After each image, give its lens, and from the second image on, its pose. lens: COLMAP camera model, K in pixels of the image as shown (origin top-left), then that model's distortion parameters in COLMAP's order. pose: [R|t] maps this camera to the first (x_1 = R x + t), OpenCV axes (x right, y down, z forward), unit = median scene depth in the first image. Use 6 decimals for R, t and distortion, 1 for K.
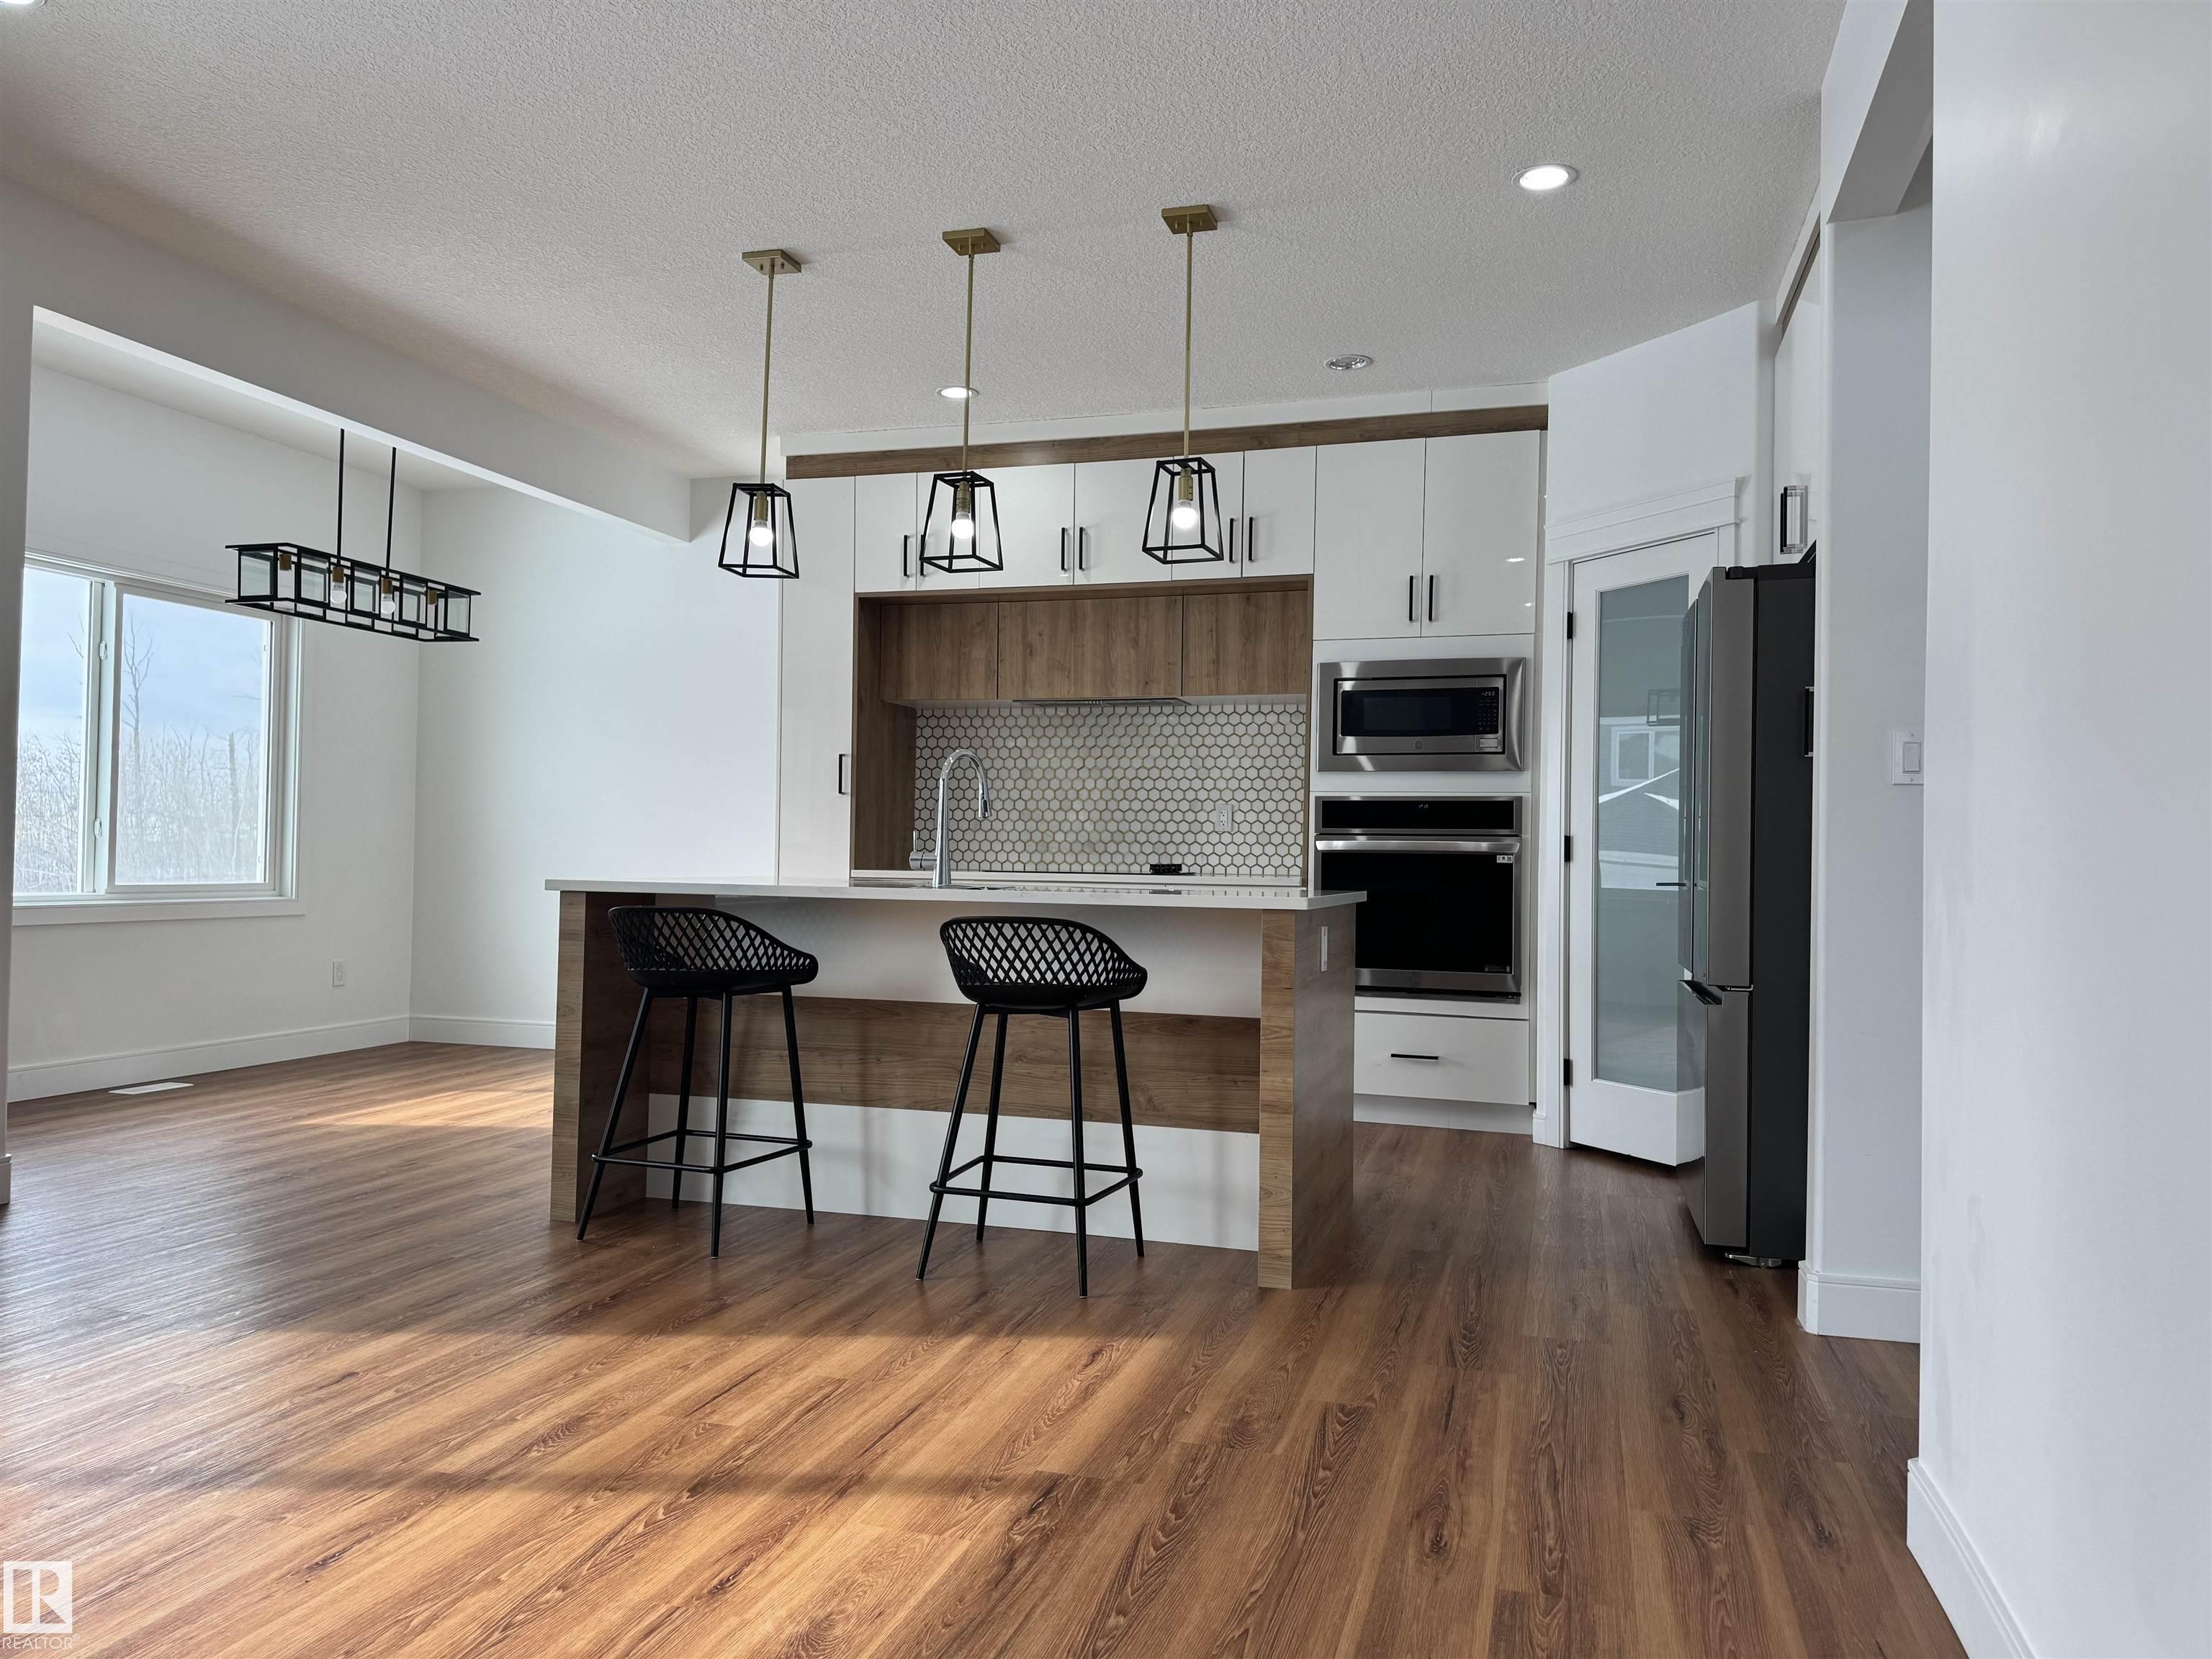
lens RADIAL K [[1571.0, 0, 1117.3], [0, 1571.0, 829.3], [0, 0, 1]] dist [0.026635, -0.061682]
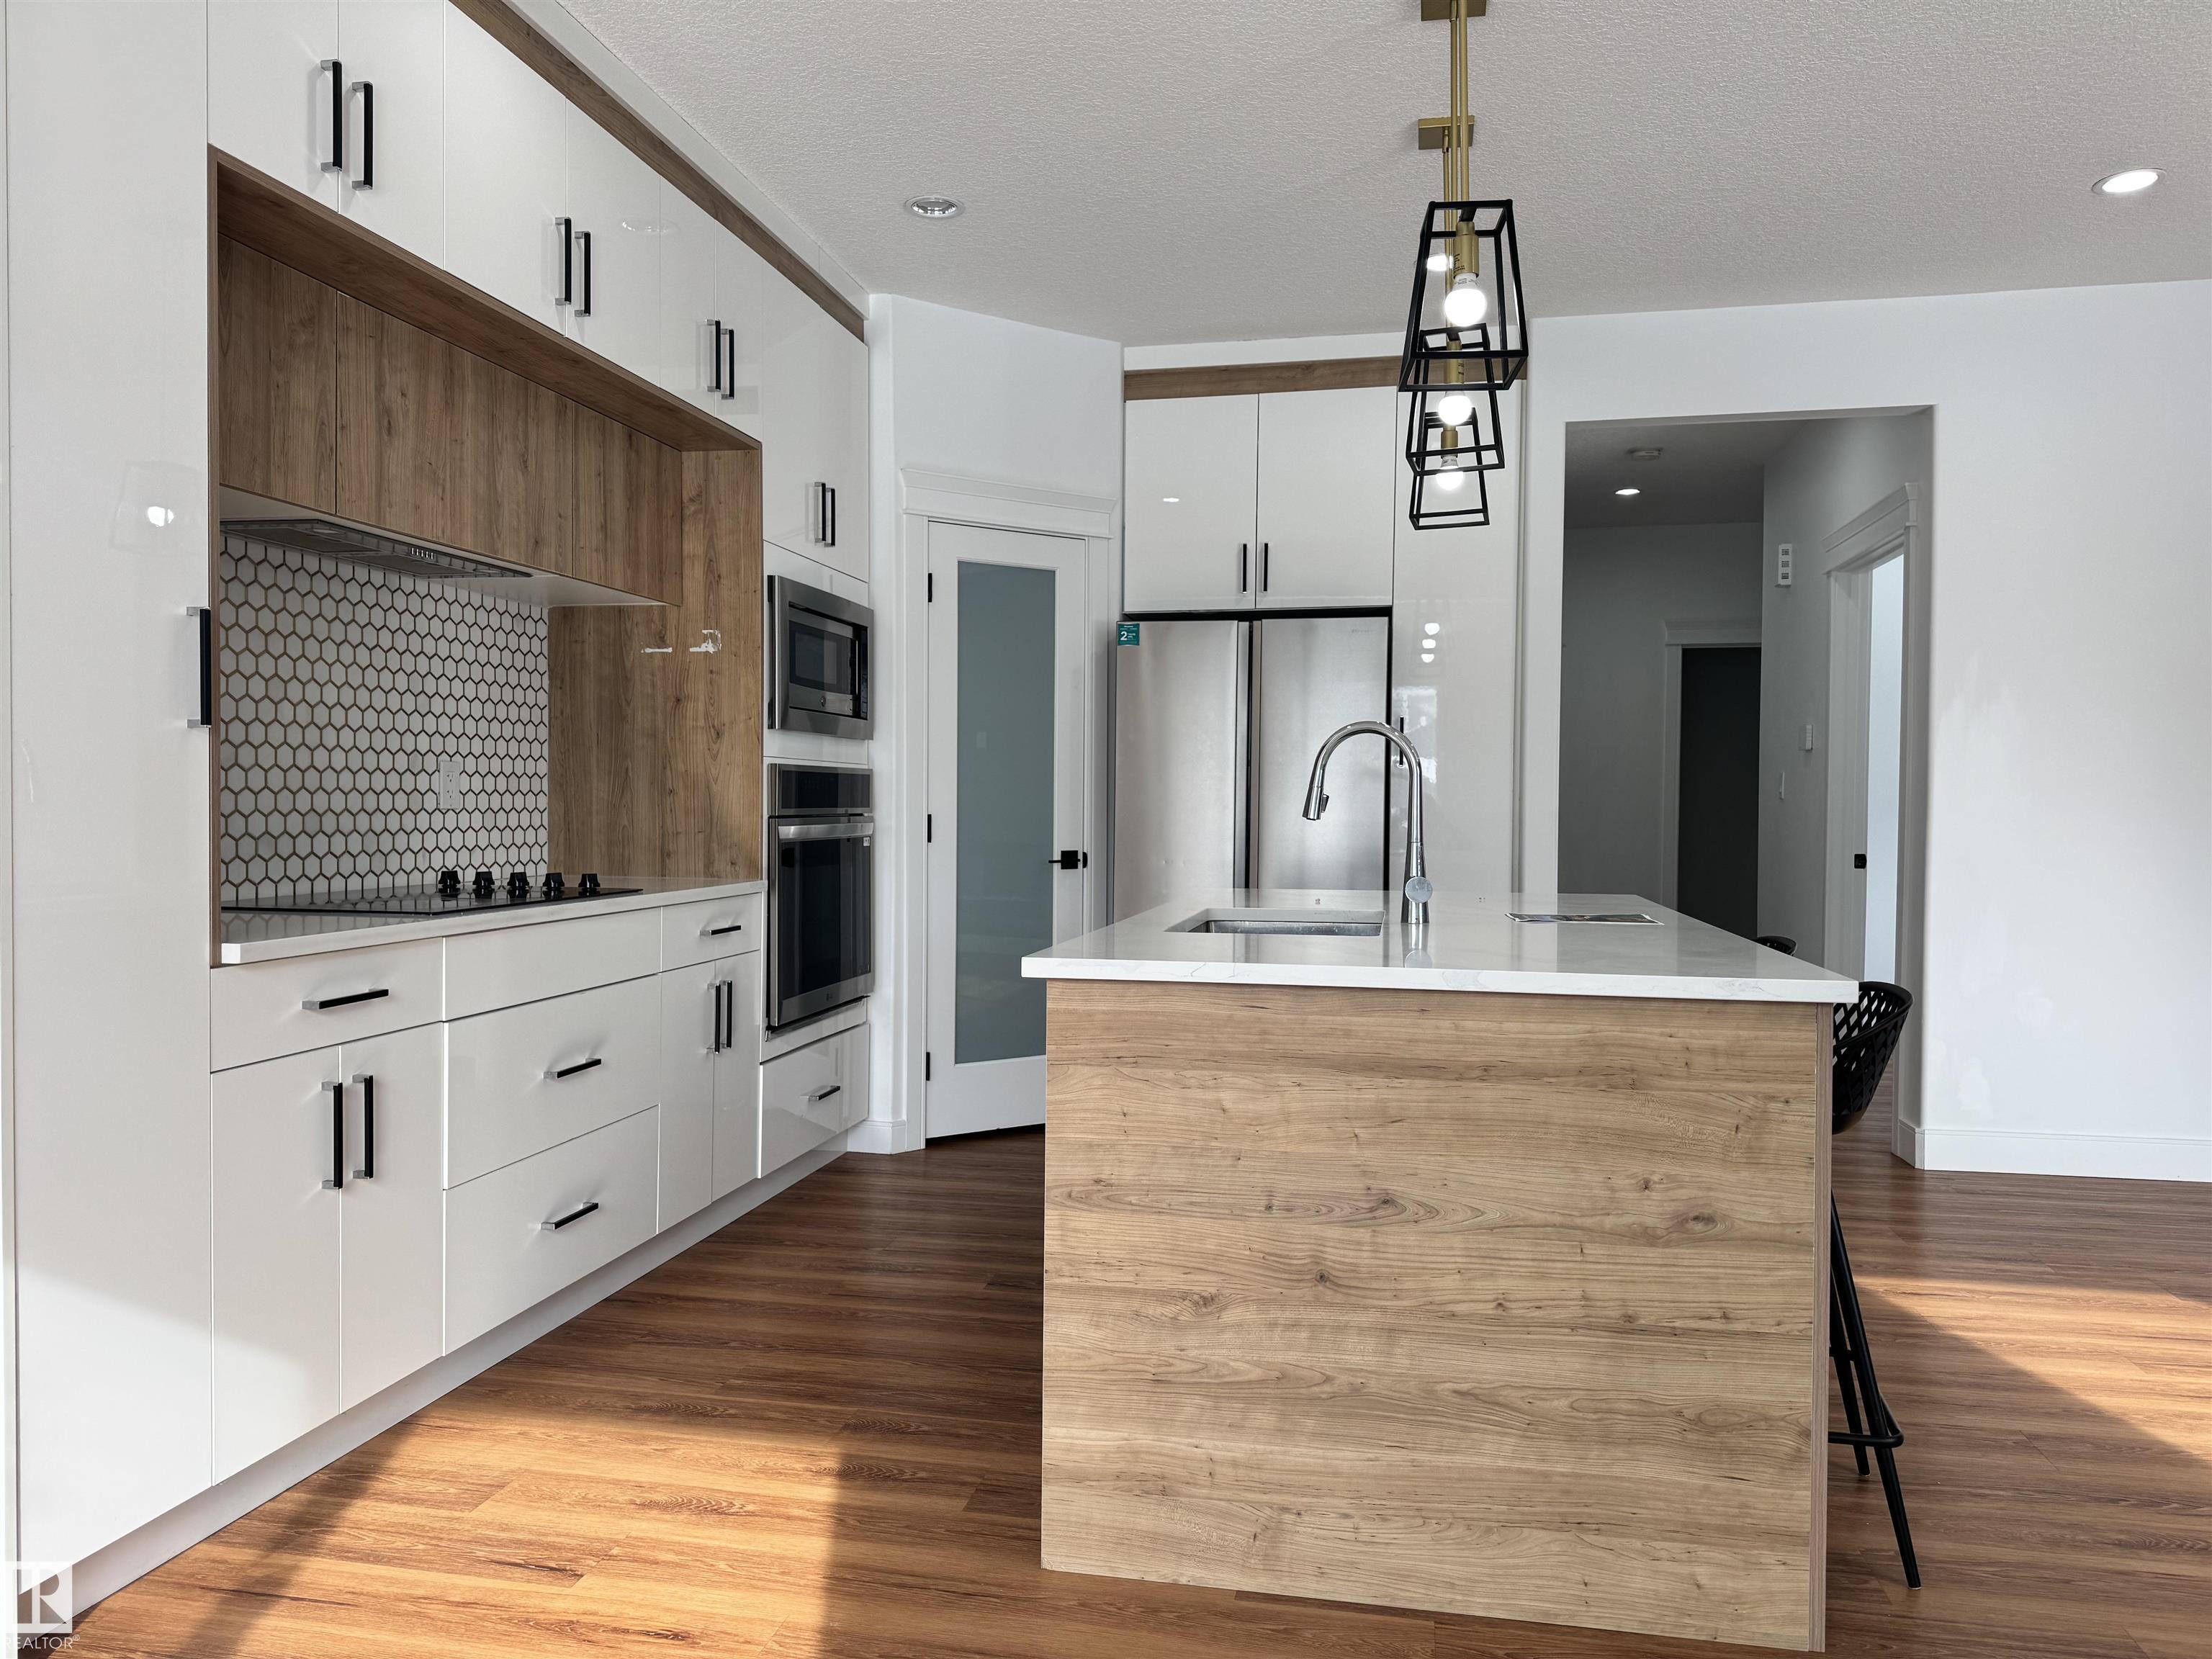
lens RADIAL K [[1571.0, 0, 1036.4], [0, 1571.0, 830.3], [0, 0, 1]] dist [0.026635, -0.061682]
pose [[-0.088542, -0.034545, 0.995473, -0.538444], [-0.023788, 0.999187, 0.032558, -0.015035], [-0.995788, -0.020798, -0.089292, 0.861925]]
